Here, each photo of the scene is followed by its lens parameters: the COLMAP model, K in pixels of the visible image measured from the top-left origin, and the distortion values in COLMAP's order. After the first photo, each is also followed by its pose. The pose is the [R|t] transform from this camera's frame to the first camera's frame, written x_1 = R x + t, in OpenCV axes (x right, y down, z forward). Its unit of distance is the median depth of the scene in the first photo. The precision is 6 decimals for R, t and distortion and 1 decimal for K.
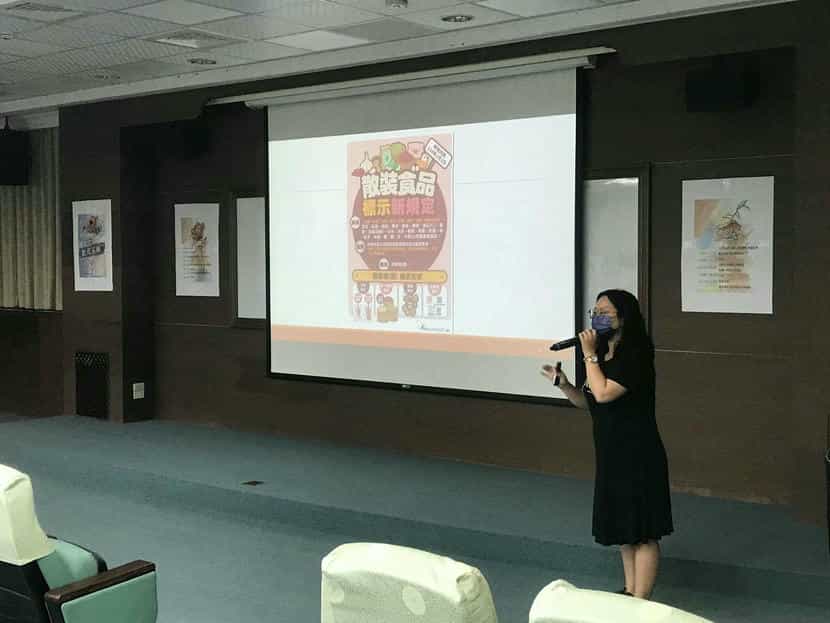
lens RADIAL K [[1078.7, 0, 415.0], [0, 1078.7, 311.5], [0, 0, 1]] dist [0.025499, -0.021075]
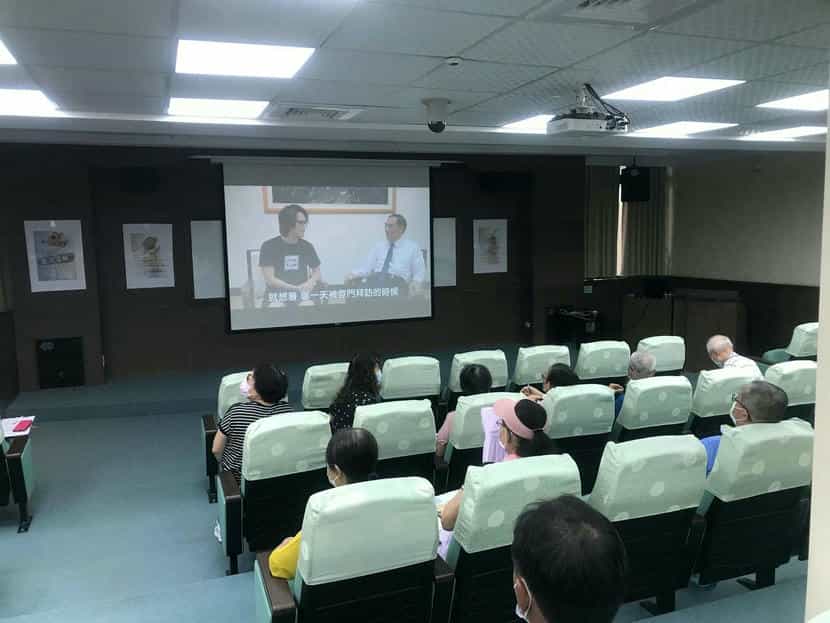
lens RADIAL K [[691.8, 0, 415.0], [0, 691.8, 311.5], [0, 0, 1]] dist [0.013440, -0.001677]
pose [[0.518872, -0.097901, 0.849227, -0.861885], [0.068192, 0.994995, 0.073040, -0.028192], [-0.852128, 0.020012, 0.522951, 0.224961]]
